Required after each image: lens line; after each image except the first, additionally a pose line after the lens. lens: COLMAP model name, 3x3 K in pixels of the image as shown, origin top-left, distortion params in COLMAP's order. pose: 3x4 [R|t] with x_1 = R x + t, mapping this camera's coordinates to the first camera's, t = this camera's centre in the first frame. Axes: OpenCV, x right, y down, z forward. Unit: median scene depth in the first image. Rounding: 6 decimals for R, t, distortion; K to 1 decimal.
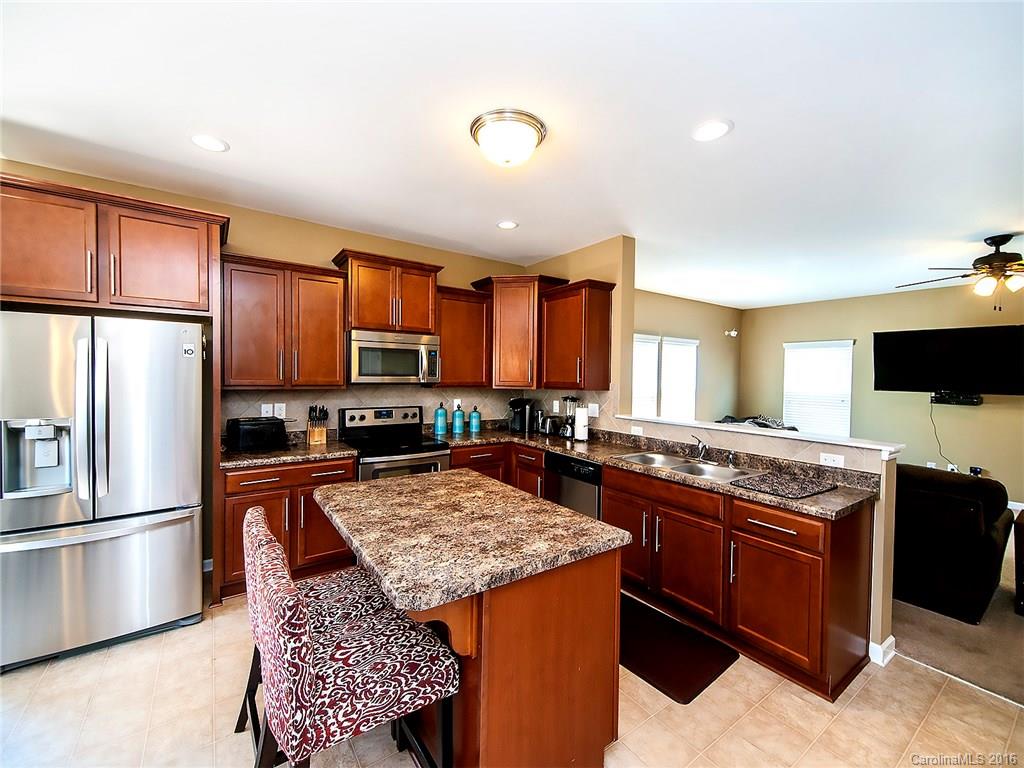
lens RADIAL K [[420.9, 0, 507.5], [0, 420.9, 379.9], [0, 0, 1]] dist [0.030279, -0.000066]
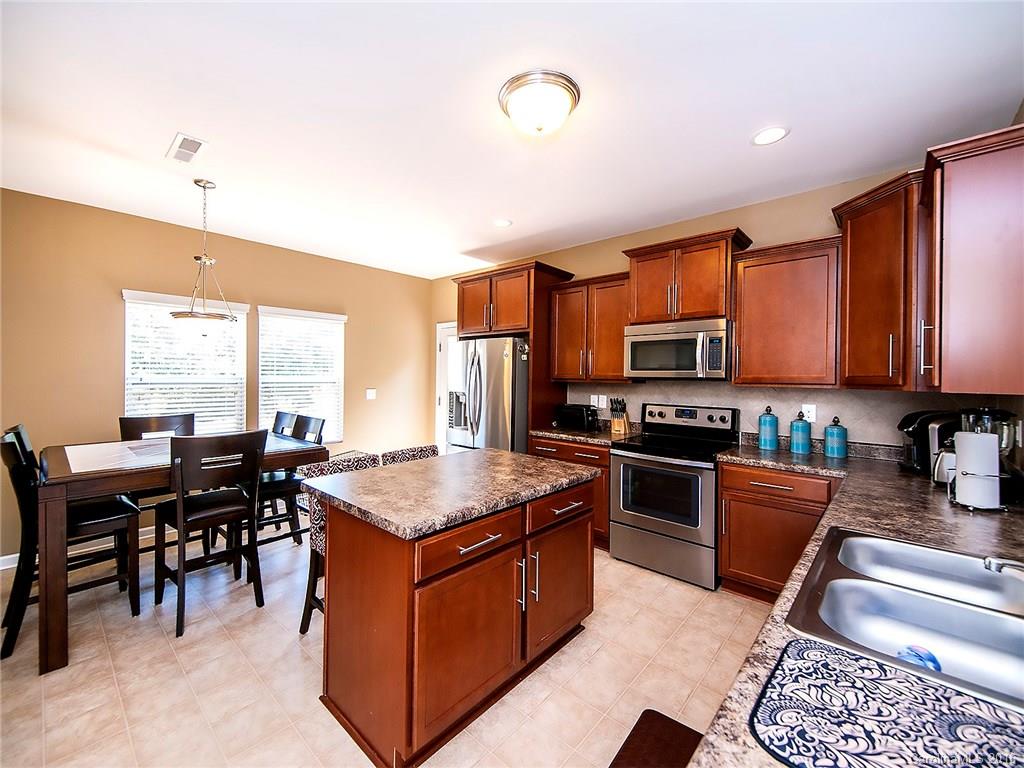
lens RADIAL K [[420.9, 0, 507.5], [0, 420.9, 379.9], [0, 0, 1]] dist [0.030279, -0.000066]
pose [[0.219734, -0.002973, -0.975555, 0.531258], [-0.020569, 0.999759, -0.007680, 0.025273], [0.975343, 0.021754, 0.219620, 0.448060]]
